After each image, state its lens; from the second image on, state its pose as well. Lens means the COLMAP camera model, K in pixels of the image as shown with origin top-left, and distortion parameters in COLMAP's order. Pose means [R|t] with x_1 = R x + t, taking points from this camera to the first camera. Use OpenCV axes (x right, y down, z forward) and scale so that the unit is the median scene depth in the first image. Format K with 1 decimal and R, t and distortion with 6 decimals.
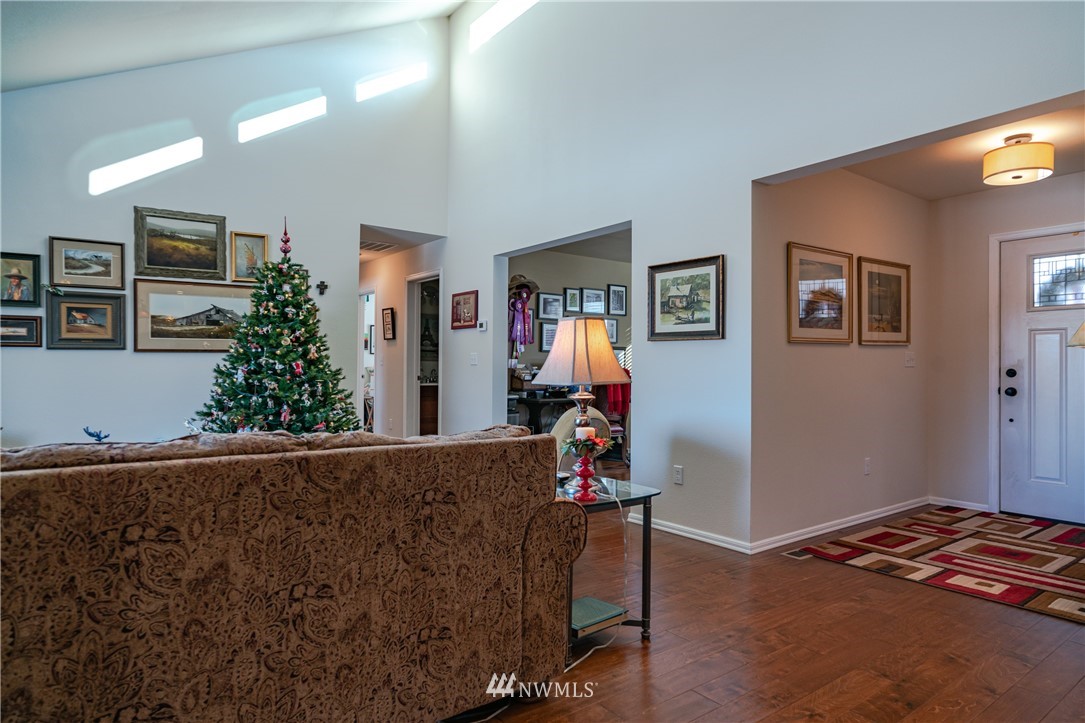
lens RADIAL K [[632.3, 0, 542.5], [0, 632.3, 367.9], [0, 0, 1]] dist [0.006738, -0.001382]
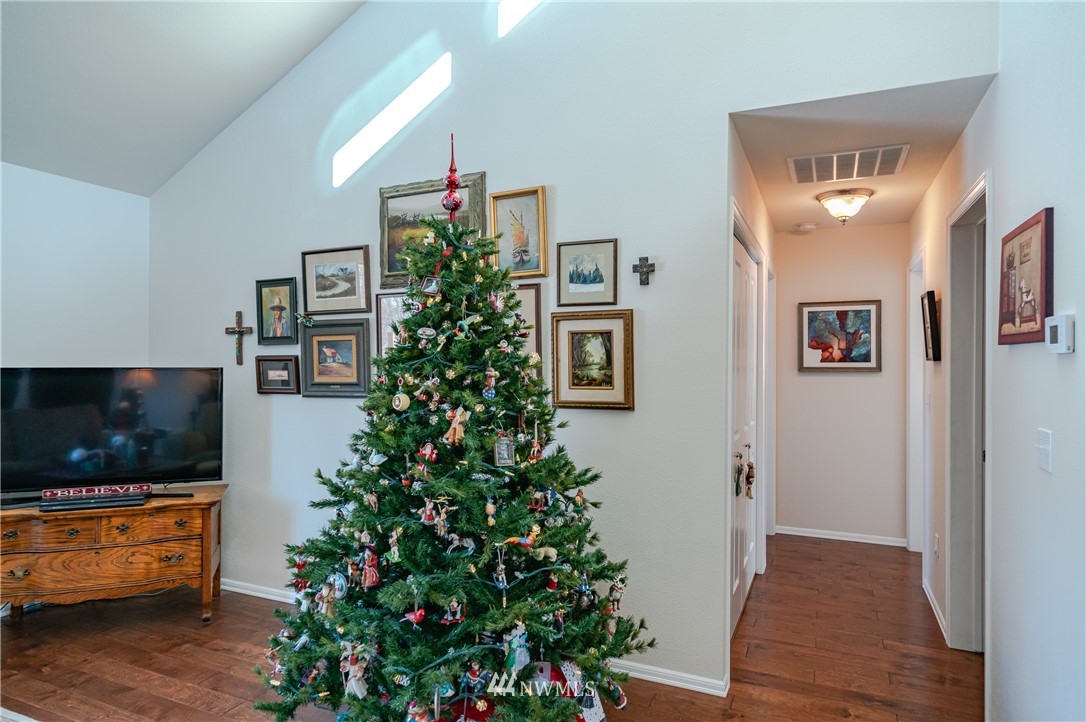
lens RADIAL K [[632.9, 0, 545.0], [0, 632.9, 359.7], [0, 0, 1]] dist [0.006738, -0.001382]
pose [[0.490740, -0.003997, -0.871297, 0.039804], [0.001204, 0.999992, -0.003910, -0.069843], [0.871305, 0.000870, 0.490740, 0.850043]]
